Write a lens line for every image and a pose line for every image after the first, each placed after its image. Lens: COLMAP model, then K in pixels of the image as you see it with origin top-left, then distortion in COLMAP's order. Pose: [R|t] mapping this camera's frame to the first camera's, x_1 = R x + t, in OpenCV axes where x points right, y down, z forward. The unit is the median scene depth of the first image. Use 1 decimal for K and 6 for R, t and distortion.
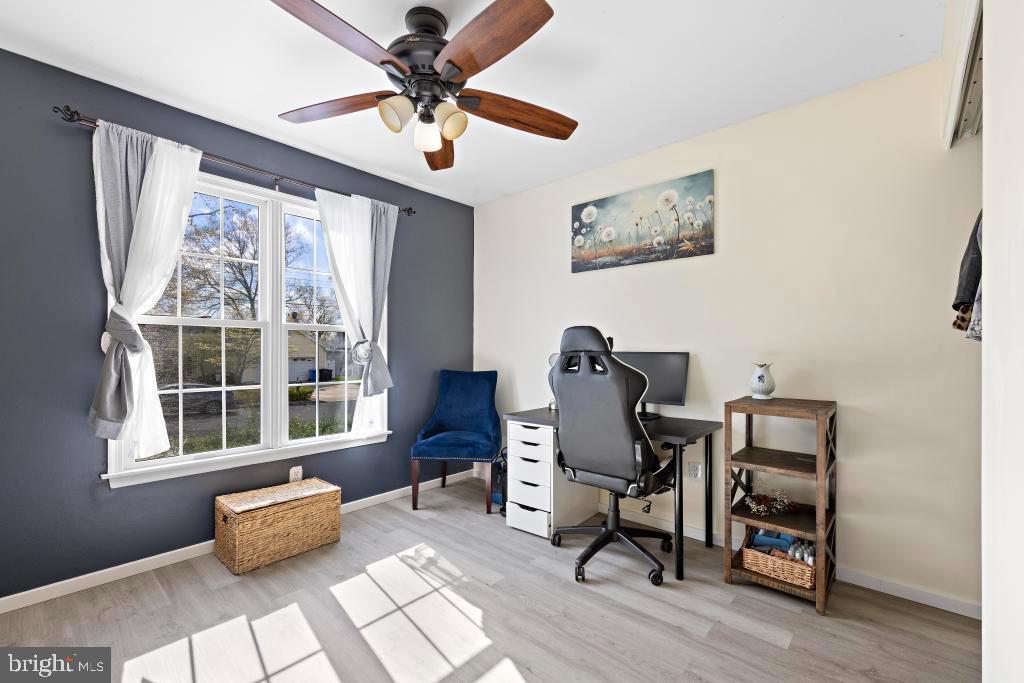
lens RADIAL K [[448.5, 0, 513.3], [0, 448.5, 348.0], [0, 0, 1]] dist [-0.000400, 0.000158]
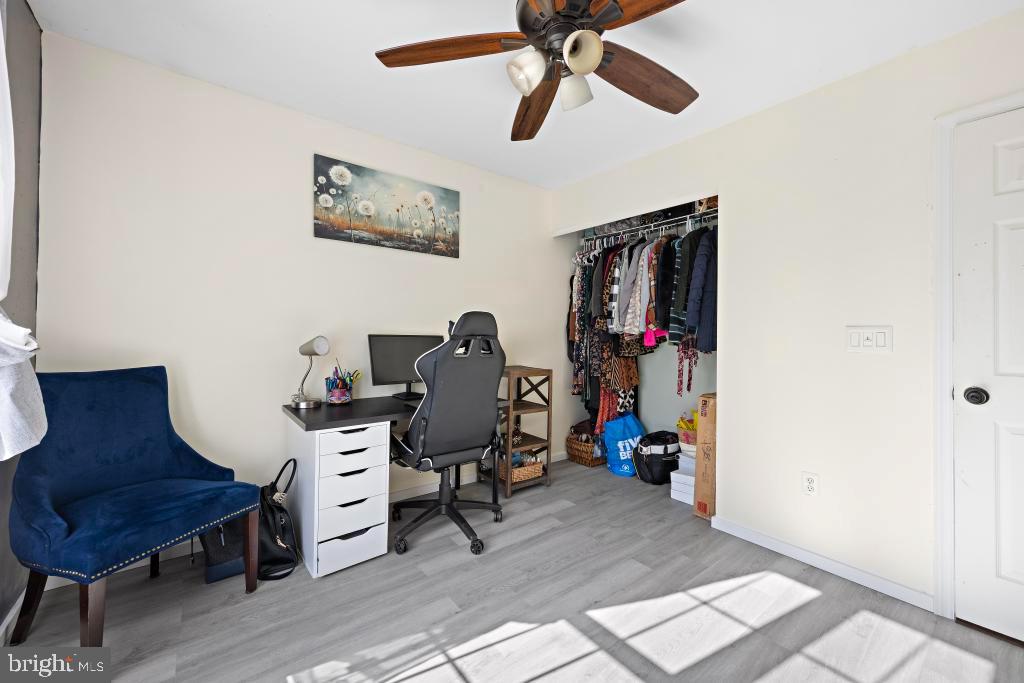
lens RADIAL K [[411.3, 0, 510.5], [0, 411.3, 332.6], [0, 0, 1]] dist [0.003355, 0.000011]
pose [[0.157026, 0.008030, 0.987562, -0.651392], [-0.017017, 0.999840, -0.005424, 0.004300], [-0.987448, -0.015953, 0.157137, 0.636172]]
